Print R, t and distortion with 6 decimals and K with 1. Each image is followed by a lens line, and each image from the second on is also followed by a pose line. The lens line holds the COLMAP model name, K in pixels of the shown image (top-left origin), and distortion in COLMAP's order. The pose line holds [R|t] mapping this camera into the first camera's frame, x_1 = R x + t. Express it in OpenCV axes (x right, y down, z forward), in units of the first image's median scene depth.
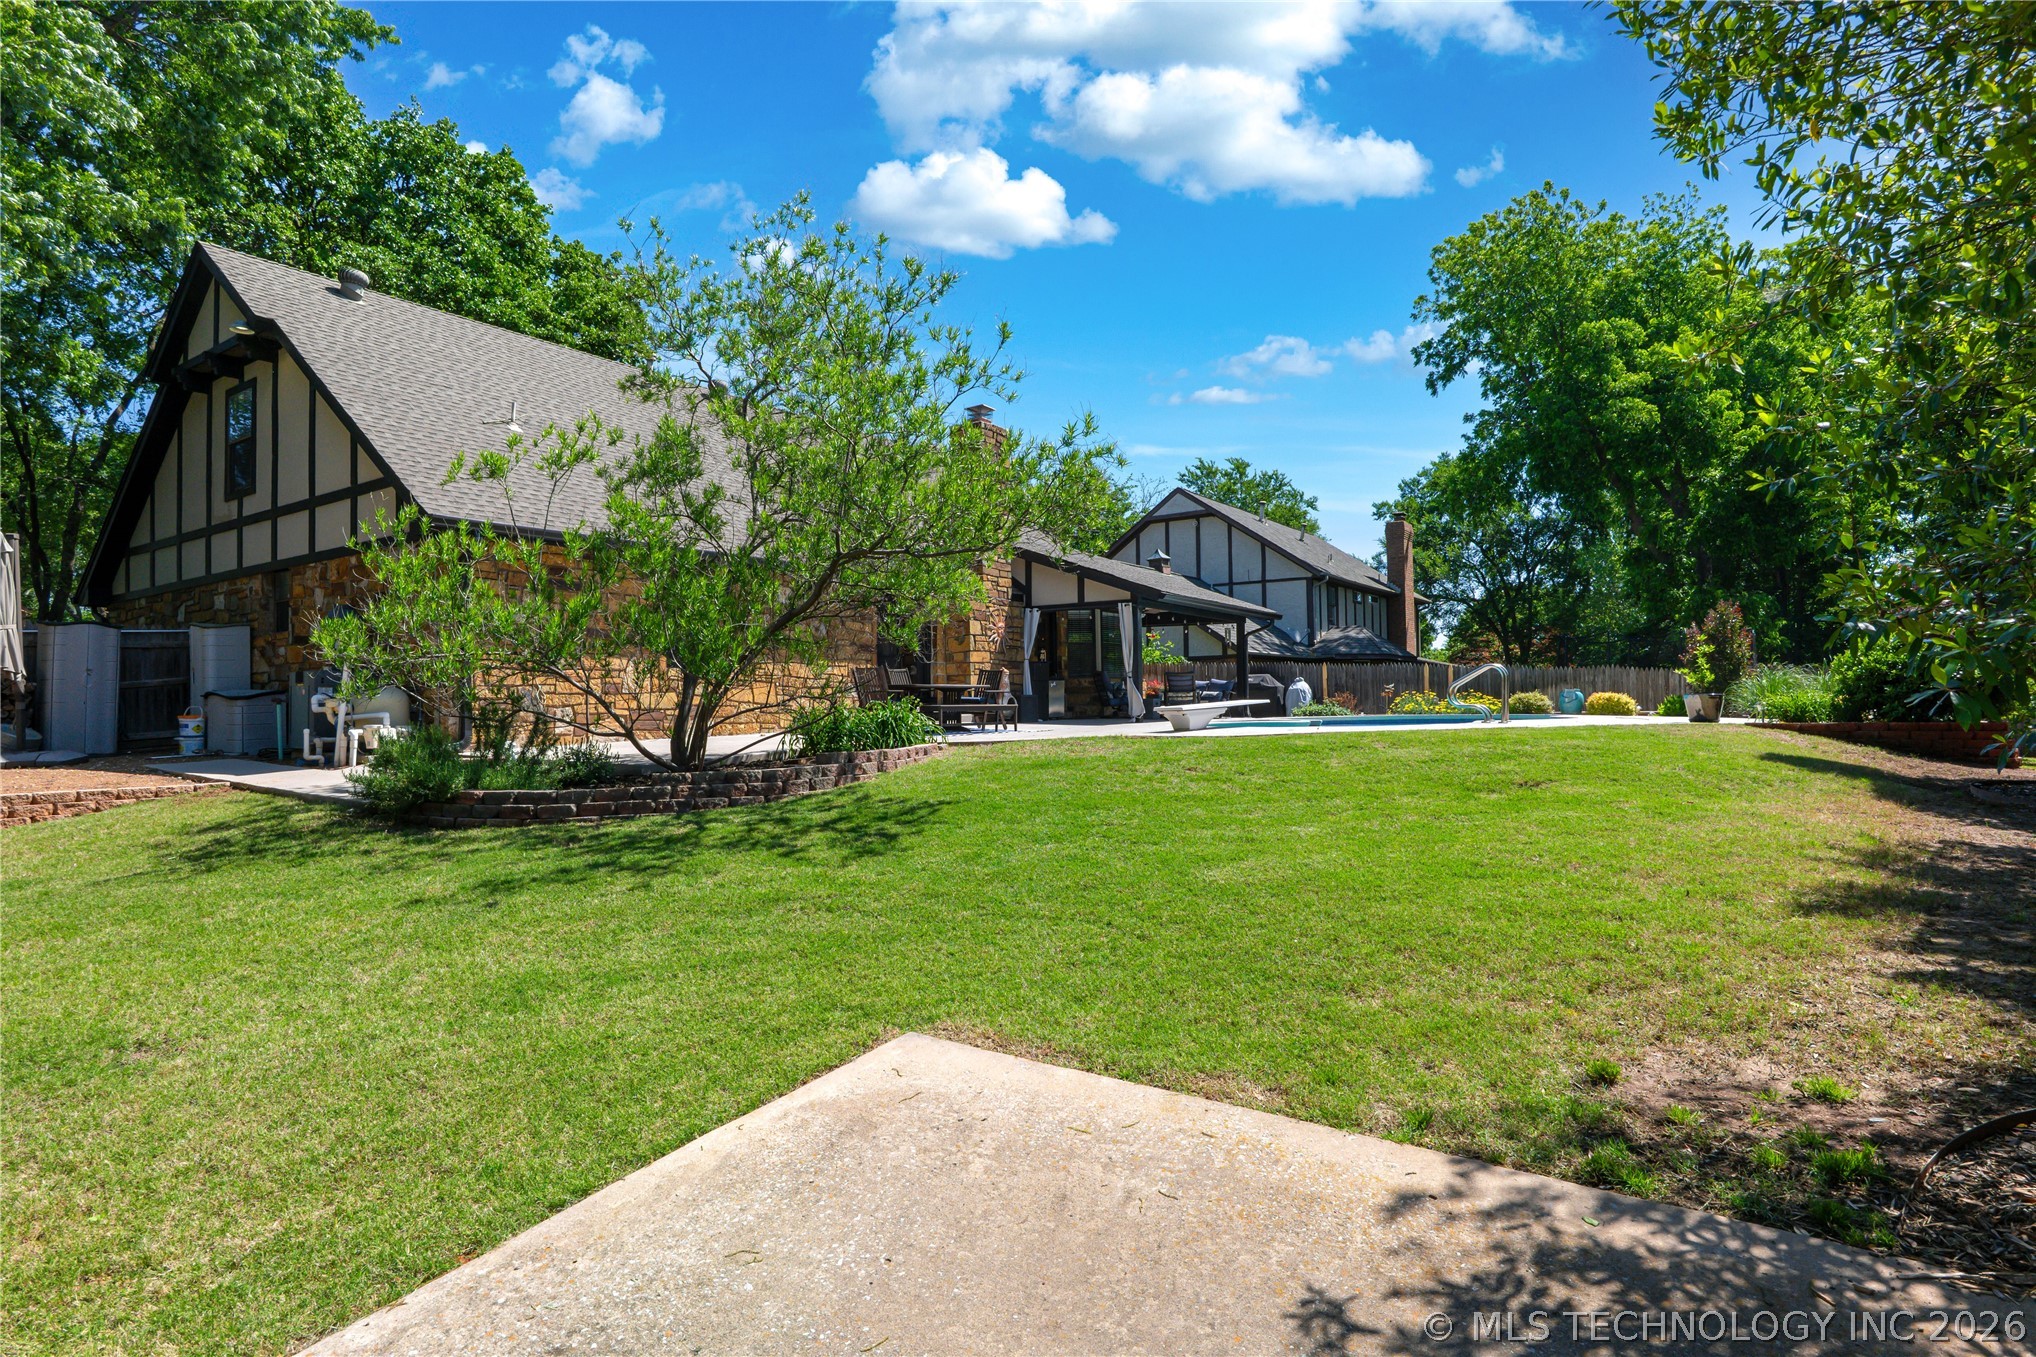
lens RADIAL K [[1082.0, 0, 1005.3], [0, 1082.0, 717.0], [0, 0, 1]] dist [-0.022119, 0.009375]
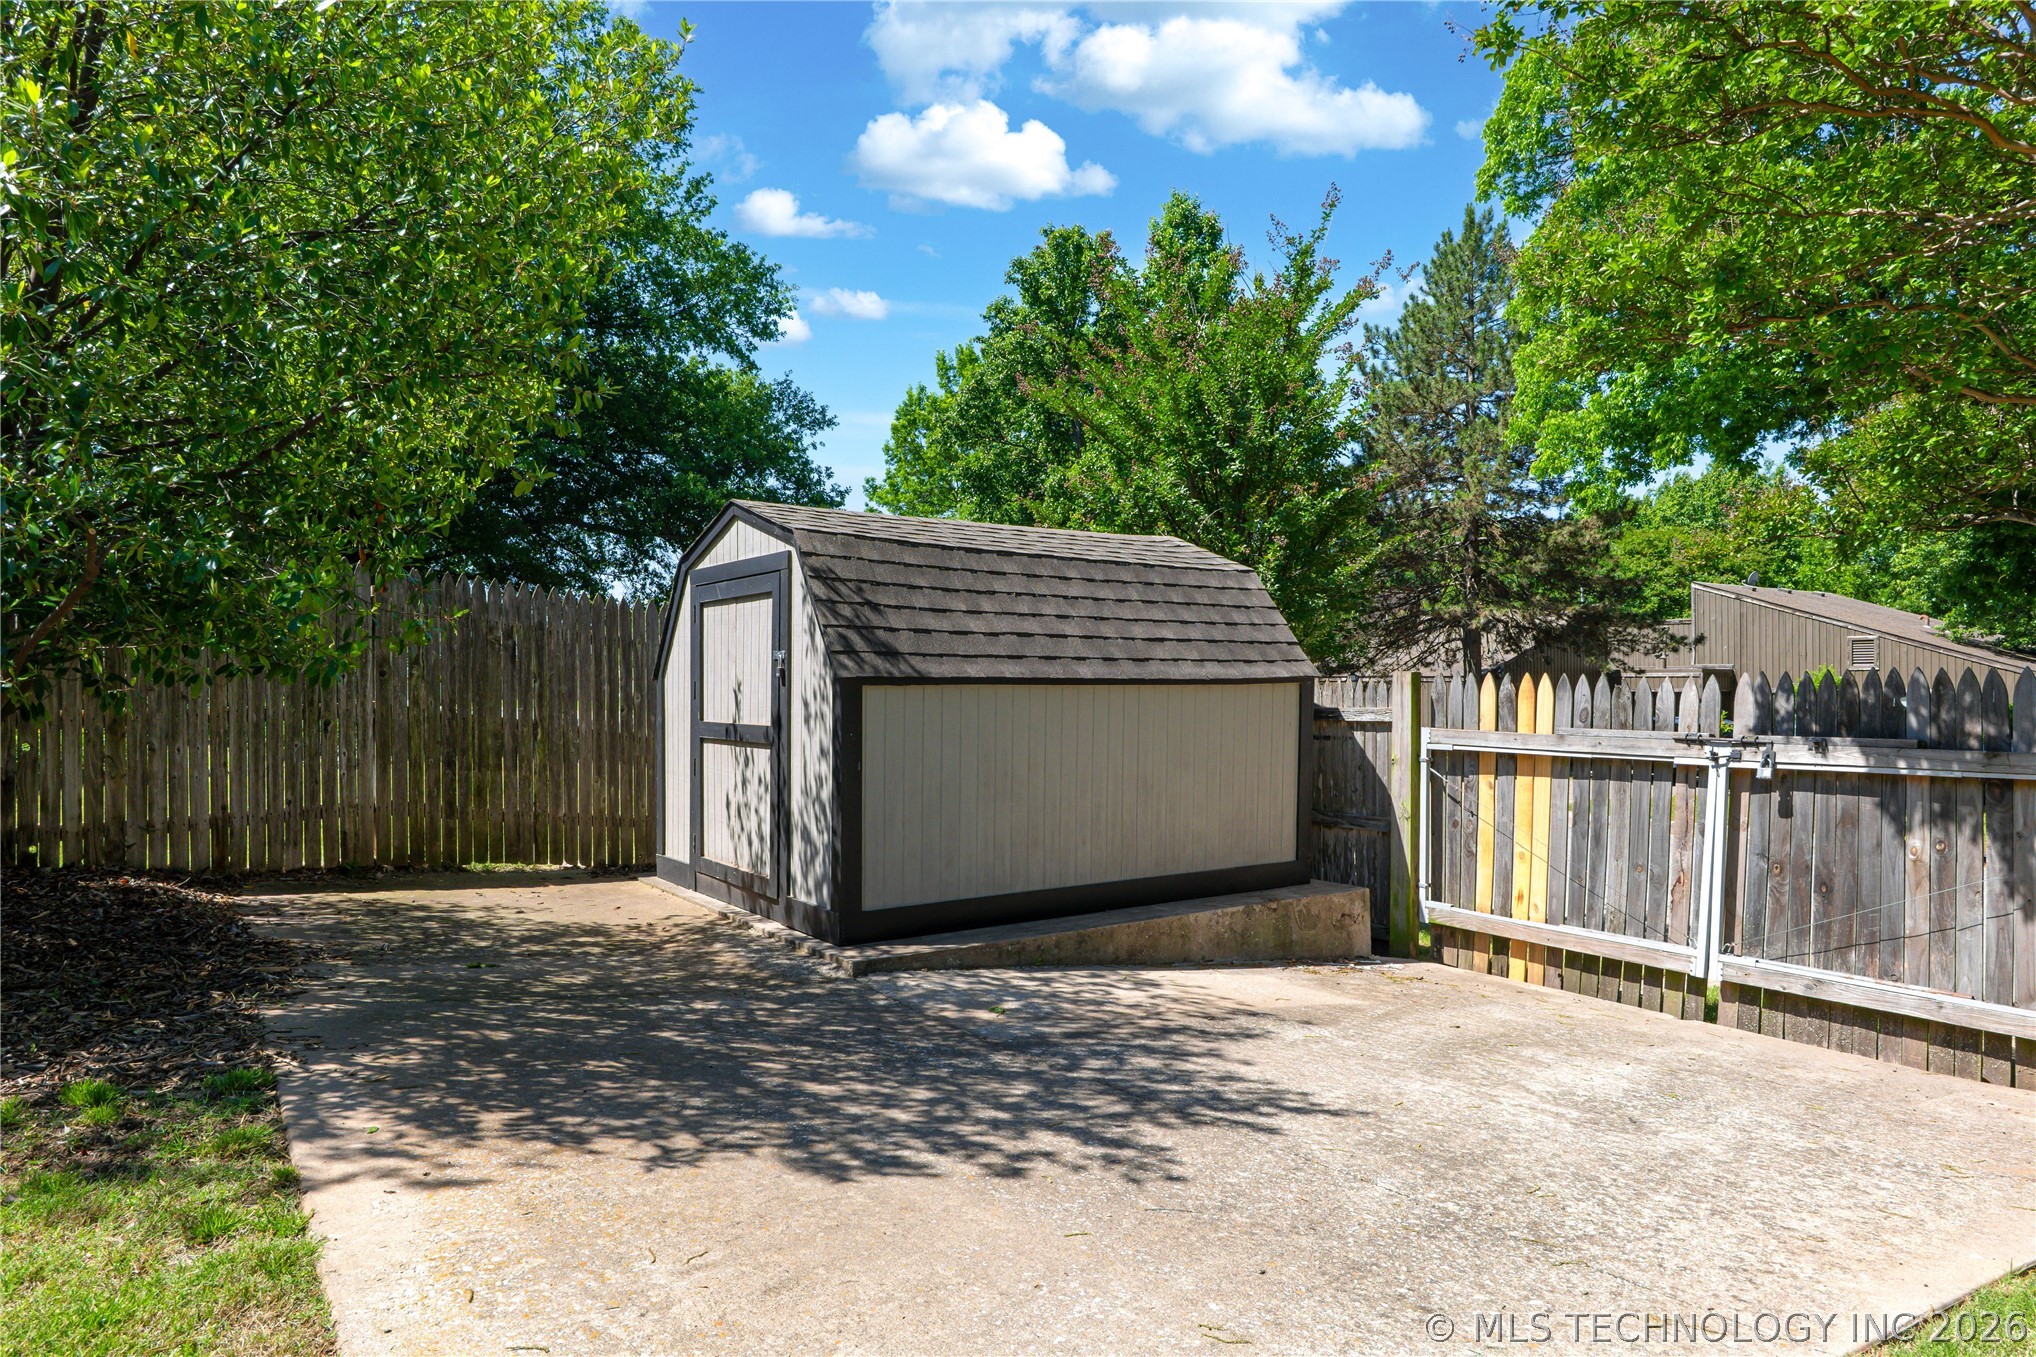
lens RADIAL K [[1205.9, 0, 1030.6], [0, 1205.9, 680.5], [0, 0, 1]] dist [-0.004653, 0.001315]
pose [[-0.949531, 0.018902, 0.313103, -0.029782], [0.021900, 0.999742, 0.006059, 0.004701], [-0.312907, 0.012610, -0.949700, 0.140949]]
